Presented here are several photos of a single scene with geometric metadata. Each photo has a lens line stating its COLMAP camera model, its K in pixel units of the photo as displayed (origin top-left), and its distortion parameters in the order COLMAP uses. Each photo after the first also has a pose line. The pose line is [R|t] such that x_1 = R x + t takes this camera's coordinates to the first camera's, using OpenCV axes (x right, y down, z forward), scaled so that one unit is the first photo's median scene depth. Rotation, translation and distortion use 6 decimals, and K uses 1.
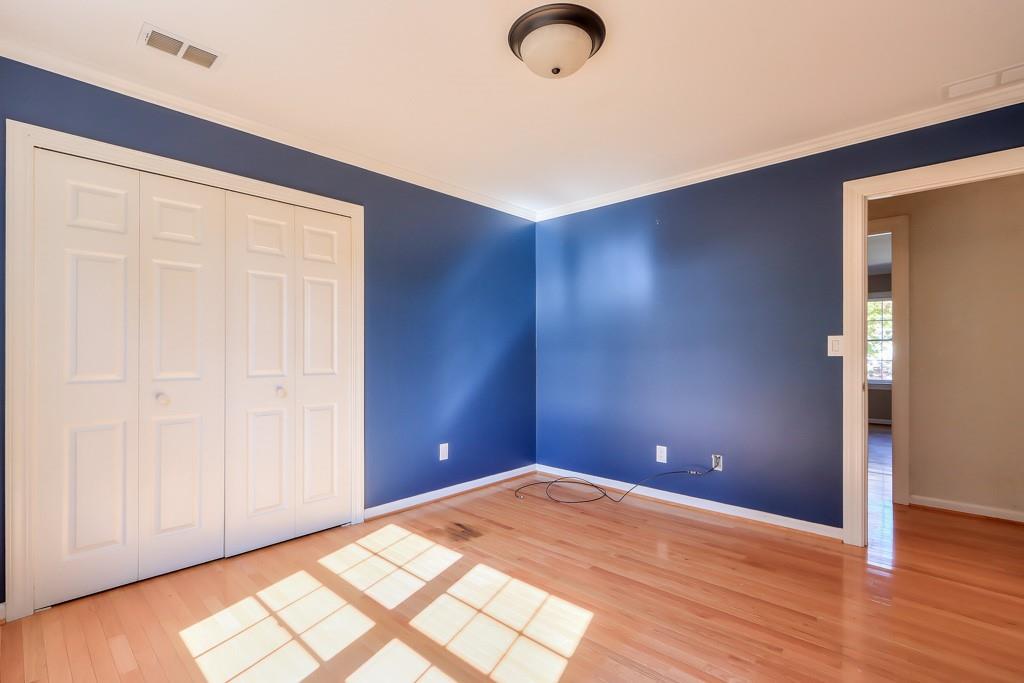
lens RADIAL K [[476.6, 0, 513.0], [0, 476.6, 347.2], [0, 0, 1]] dist [0.003930, -0.000695]
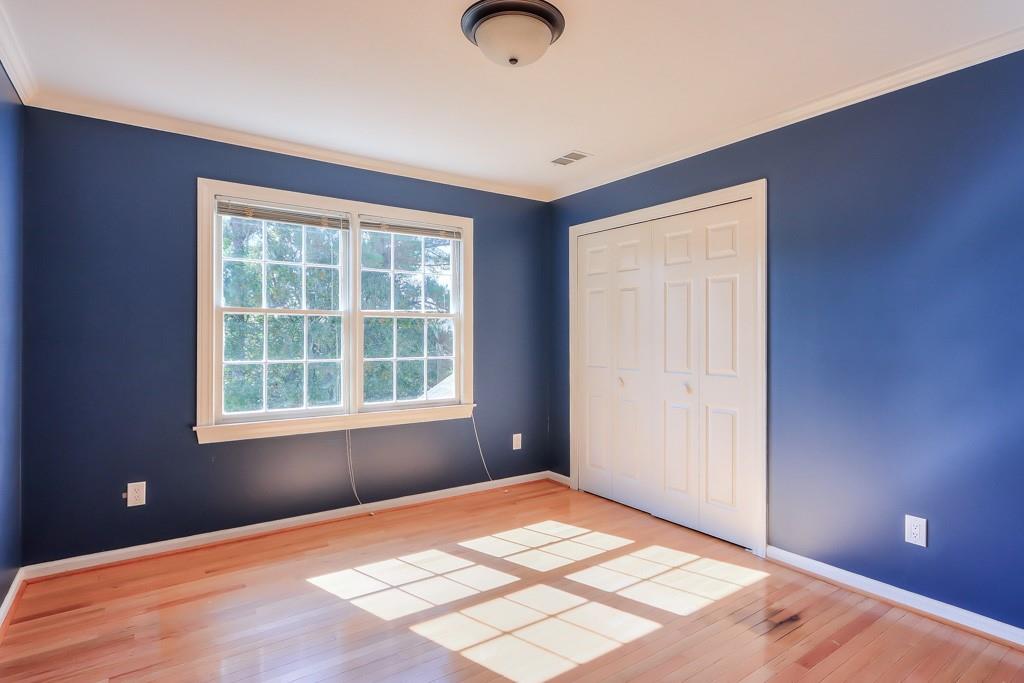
lens RADIAL K [[535.1, 0, 513.1], [0, 535.1, 337.3], [0, 0, 1]] dist [-0.002665, -0.000466]
pose [[-0.202953, -0.001835, -0.979187, 0.868023], [0.000979, 0.999997, -0.002077, -0.021658], [0.979188, -0.001380, -0.202951, 0.960641]]
